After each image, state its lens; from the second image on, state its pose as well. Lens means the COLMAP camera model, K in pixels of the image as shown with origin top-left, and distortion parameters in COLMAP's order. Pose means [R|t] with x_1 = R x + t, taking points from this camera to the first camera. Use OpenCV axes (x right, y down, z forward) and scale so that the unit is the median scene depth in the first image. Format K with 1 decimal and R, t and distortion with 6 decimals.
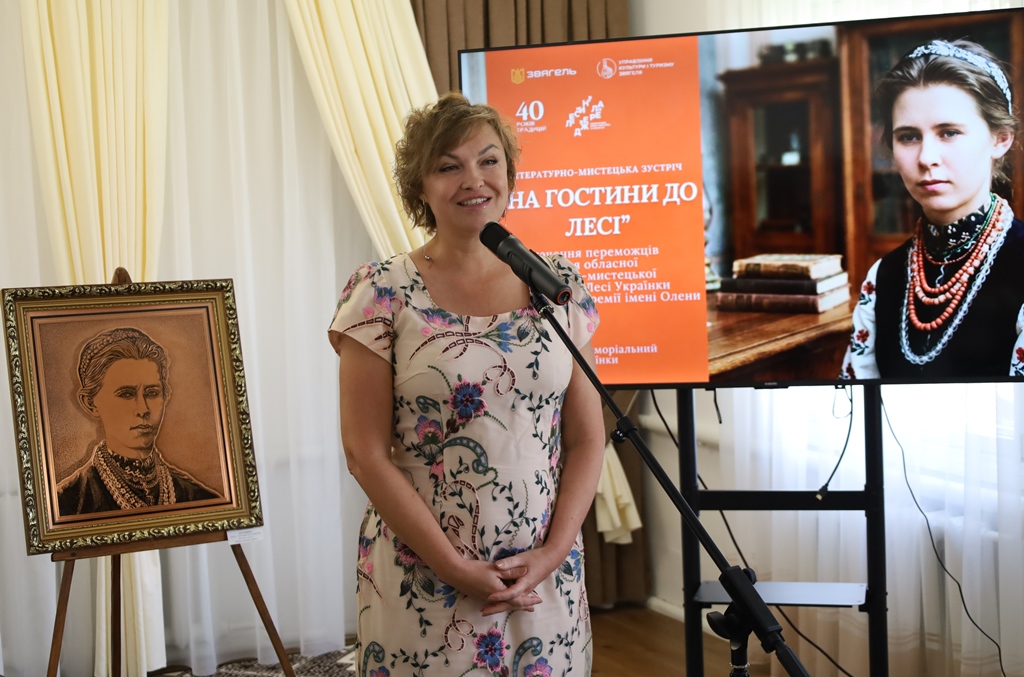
lens RADIAL K [[1585.3, 0, 503.9], [0, 1585.3, 339.2], [0, 0, 1]] dist [0.012842, 0.000000]
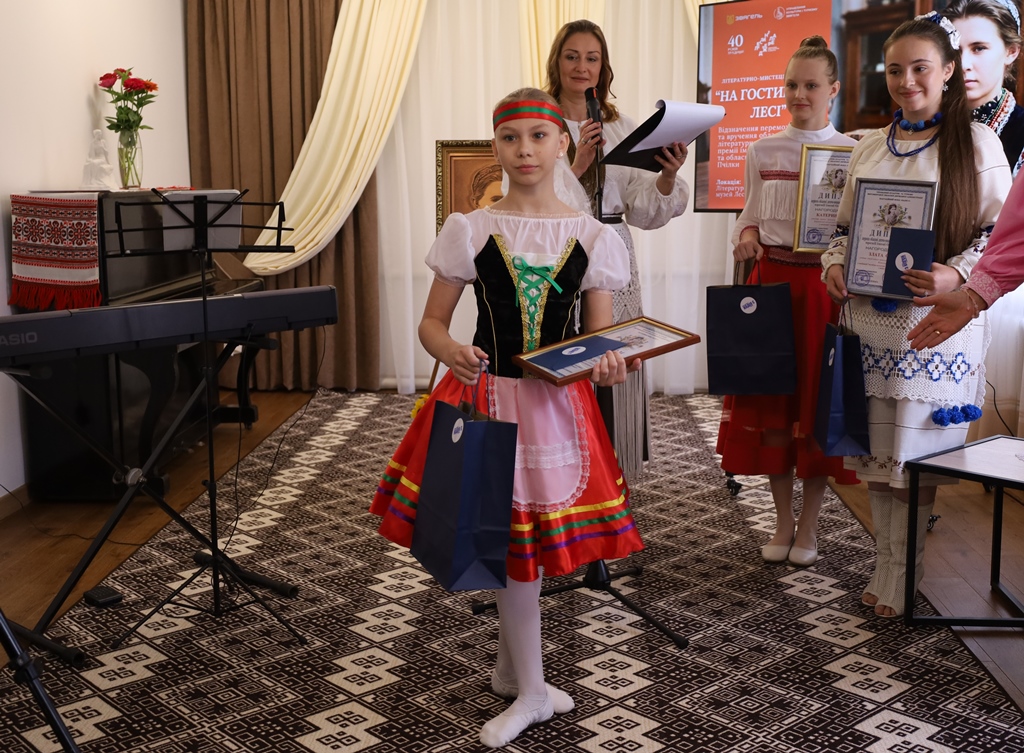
lens RADIAL K [[1232.8, 0, 487.2], [0, 1232.8, 355.9], [0, 0, 1]] dist [0.002395, 0.000000]
pose [[0.882065, 0.096650, -0.461107, 0.426633], [-0.058769, 0.993659, 0.095854, 0.076530], [0.467448, -0.057450, 0.882152, -0.281686]]
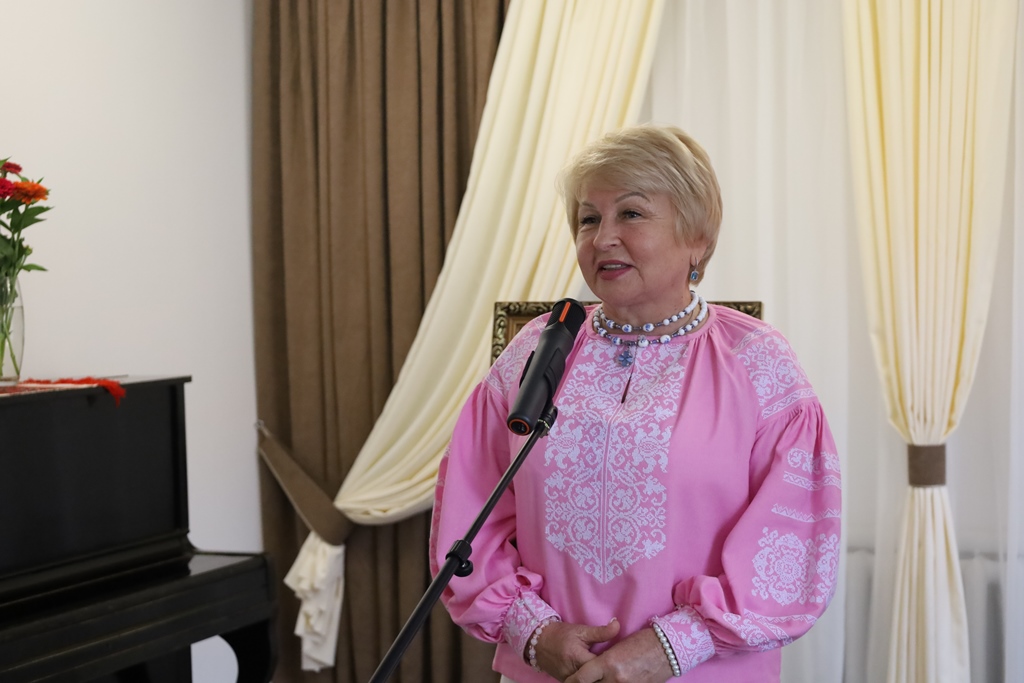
lens RADIAL K [[1975.9, 0, 512.7], [0, 1975.9, 337.4], [0, 0, 1]] dist [-0.038009, 0.000000]
pose [[0.668653, 0.055591, -0.741494, 0.489934], [-0.065033, 0.997752, 0.016160, -0.028945], [0.740725, 0.037416, 0.670765, 0.252431]]
